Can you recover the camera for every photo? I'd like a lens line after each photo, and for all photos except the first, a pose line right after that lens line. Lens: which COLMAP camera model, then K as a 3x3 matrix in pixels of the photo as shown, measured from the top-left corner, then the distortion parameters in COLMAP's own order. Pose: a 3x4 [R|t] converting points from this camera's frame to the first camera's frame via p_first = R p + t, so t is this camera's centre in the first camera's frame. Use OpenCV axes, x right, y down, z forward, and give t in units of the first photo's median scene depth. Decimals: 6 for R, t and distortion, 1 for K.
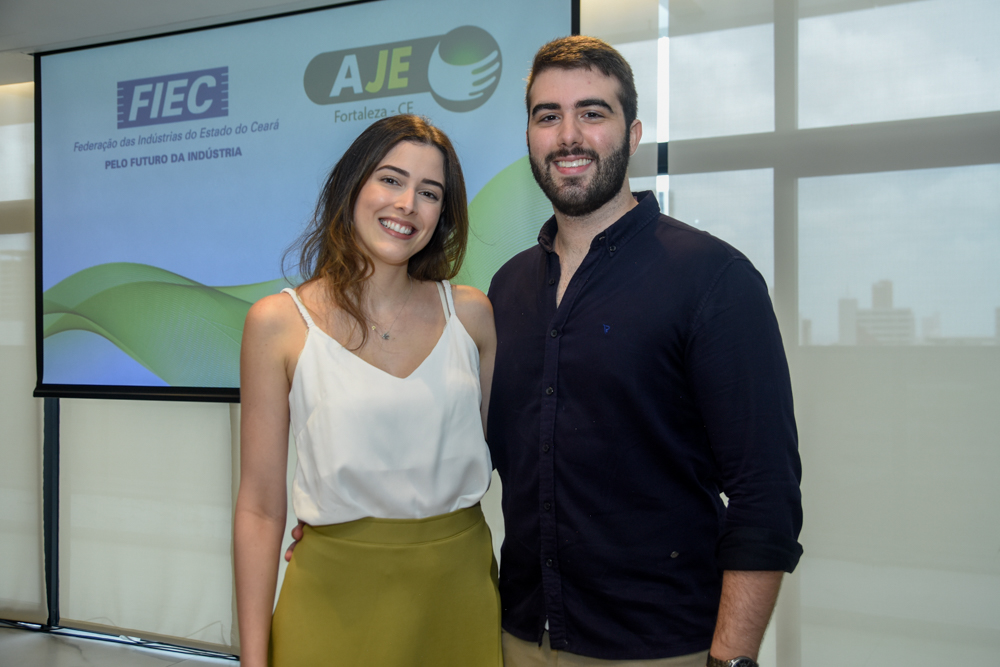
lens RADIAL K [[1135.6, 0, 493.7], [0, 1135.6, 325.1], [0, 0, 1]] dist [0.059866, 0.000000]
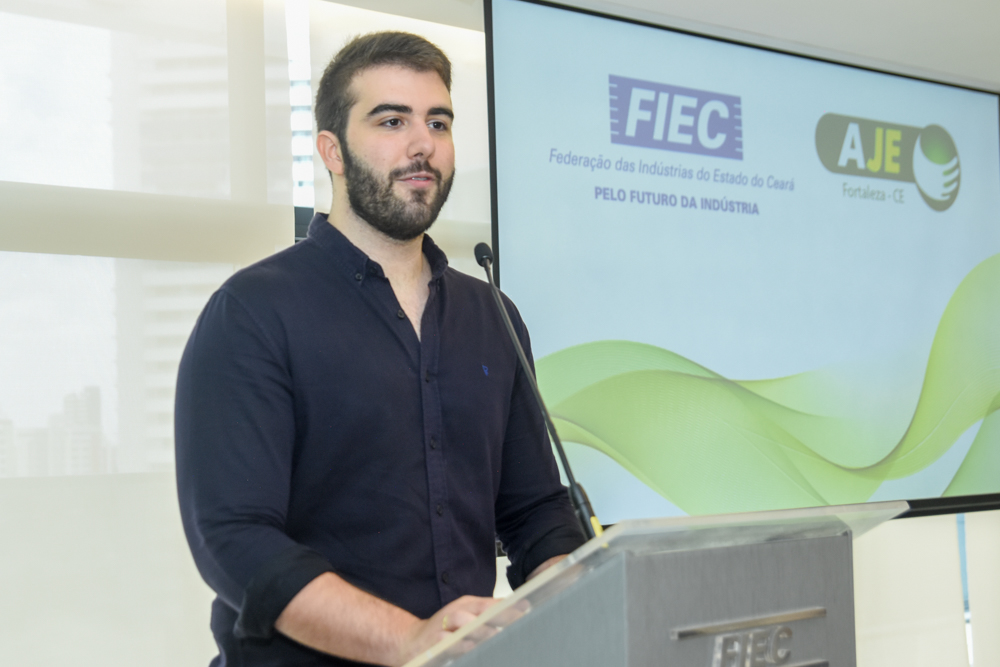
lens RADIAL K [[1718.4, 0, 496.7], [0, 1718.4, 341.0], [0, 0, 1]] dist [0.171347, 0.000000]
pose [[0.308927, 0.049604, 0.949791, -1.364147], [0.026320, 0.997811, -0.060672, 0.005117], [-0.950722, 0.043741, 0.306945, 0.789807]]
